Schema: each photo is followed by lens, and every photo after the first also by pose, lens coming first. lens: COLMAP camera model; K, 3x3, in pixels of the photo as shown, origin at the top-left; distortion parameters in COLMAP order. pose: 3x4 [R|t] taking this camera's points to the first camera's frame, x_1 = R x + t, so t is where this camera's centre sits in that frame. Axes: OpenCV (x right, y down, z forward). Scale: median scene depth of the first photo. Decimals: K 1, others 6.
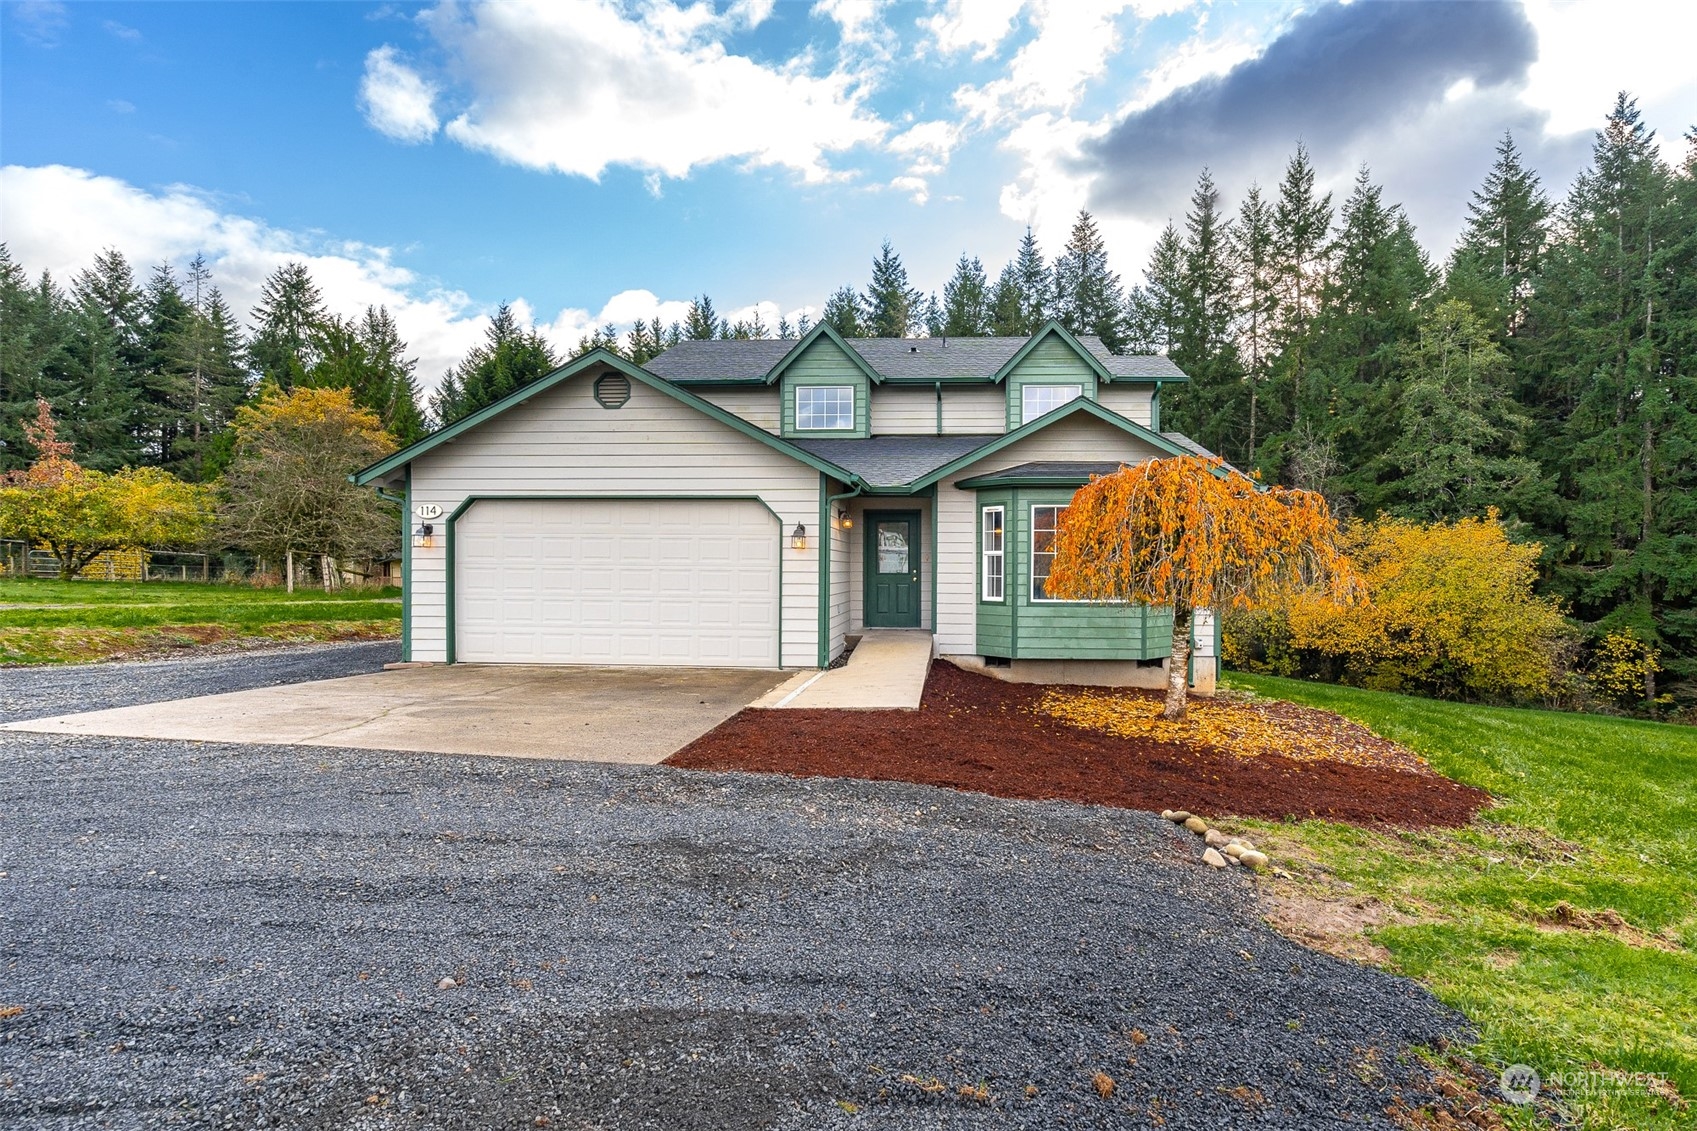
lens RADIAL K [[787.9, 0, 833.9], [0, 787.9, 565.0], [0, 0, 1]] dist [0.000086, 0.000897]
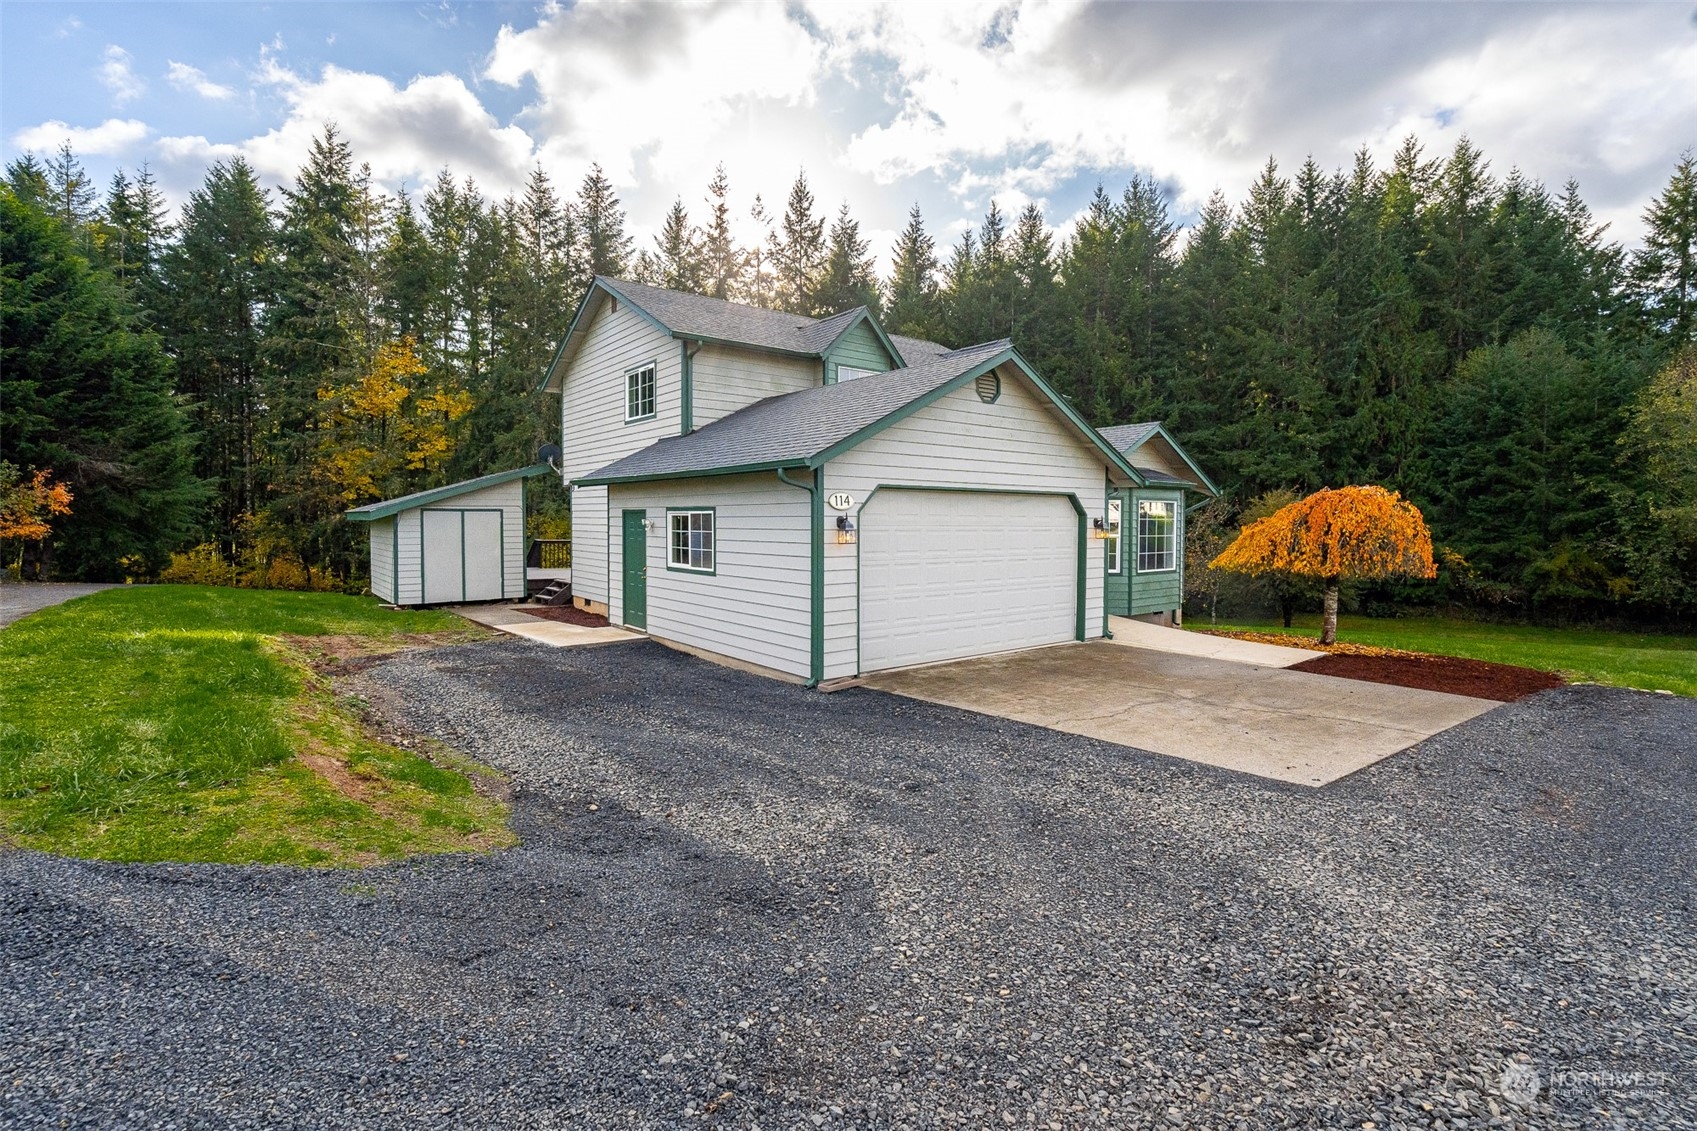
lens RADIAL K [[802.1, 0, 859.0], [0, 802.1, 530.7], [0, 0, 1]] dist [-0.001699, 0.000939]
pose [[0.730729, -0.012913, 0.682545, -0.253197], [0.002601, 0.999866, 0.016132, -0.011764], [-0.682663, -0.010013, 0.730665, 0.082539]]
